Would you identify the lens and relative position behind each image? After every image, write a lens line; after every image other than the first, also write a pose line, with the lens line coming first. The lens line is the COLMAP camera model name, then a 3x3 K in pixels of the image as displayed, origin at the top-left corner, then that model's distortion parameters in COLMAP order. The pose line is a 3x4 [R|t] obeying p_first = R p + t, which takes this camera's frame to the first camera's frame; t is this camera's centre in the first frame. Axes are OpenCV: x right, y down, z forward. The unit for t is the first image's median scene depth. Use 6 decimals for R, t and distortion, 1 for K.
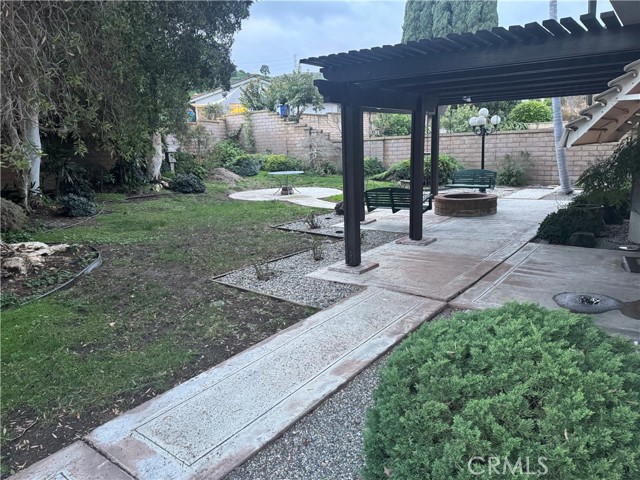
lens RADIAL K [[449.4, 0, 319.6], [0, 449.4, 239.2], [0, 0, 1]] dist [0.037705, -0.032791]
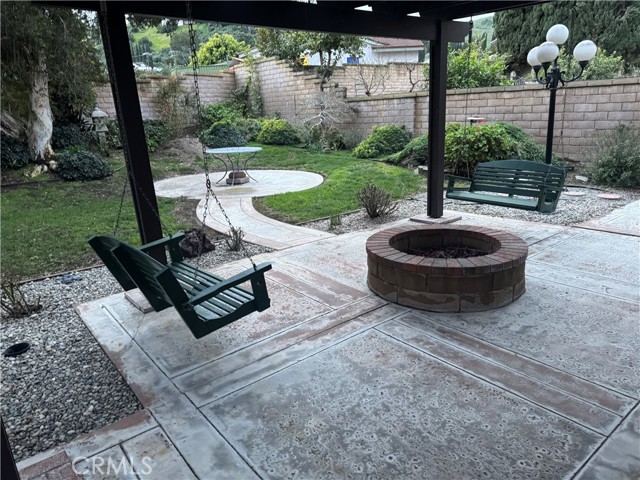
lens RADIAL K [[449.4, 0, 320.5], [0, 449.4, 242.6], [0, 0, 1]] dist [0.037705, -0.032791]
pose [[0.970234, 0.067758, -0.232497, 0.196913], [-0.046242, 0.994231, 0.096781, -0.081393], [0.237713, -0.083149, 0.967770, 0.376671]]
